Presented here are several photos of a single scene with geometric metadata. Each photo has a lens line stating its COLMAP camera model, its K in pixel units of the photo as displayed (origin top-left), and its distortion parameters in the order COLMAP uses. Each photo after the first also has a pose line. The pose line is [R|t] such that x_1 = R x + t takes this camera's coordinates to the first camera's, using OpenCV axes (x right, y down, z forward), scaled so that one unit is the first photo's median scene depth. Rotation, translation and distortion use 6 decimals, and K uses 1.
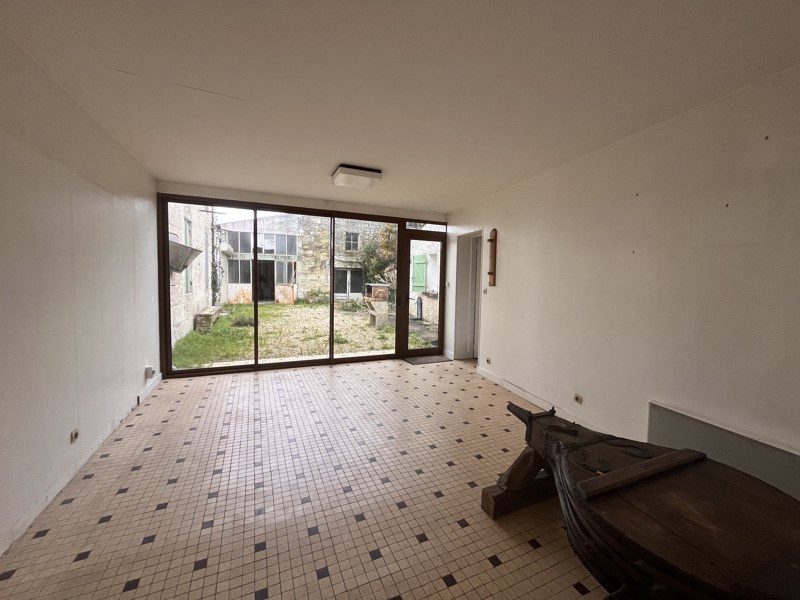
lens RADIAL K [[321.0, 0, 400.8], [0, 321.0, 298.5], [0, 0, 1]] dist [-0.003941, -0.000404]
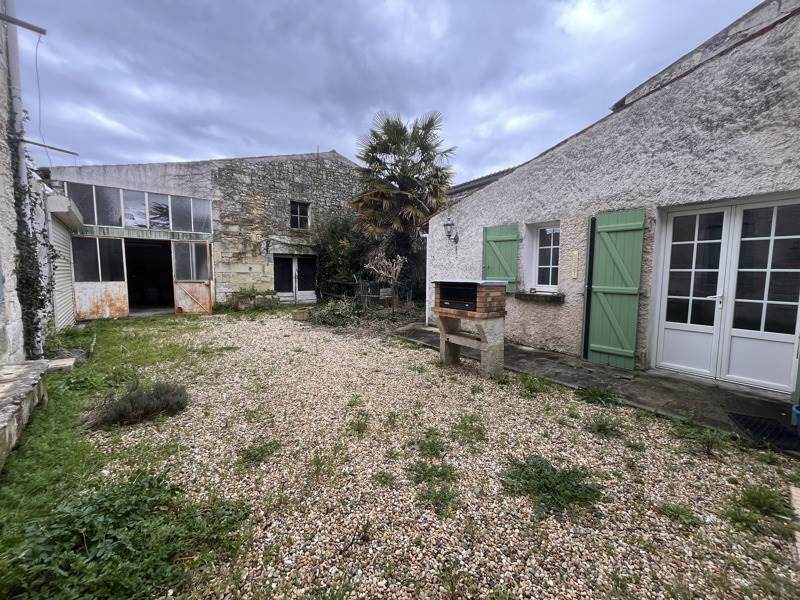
lens RADIAL K [[321.0, 0, 400.0], [0, 321.0, 299.9], [0, 0, 1]] dist [-0.003941, -0.000404]
pose [[0.955457, -0.039043, 0.292537, -0.166833], [0.029545, 0.998885, 0.036817, -0.019699], [-0.293649, -0.026534, 0.955545, 0.312129]]
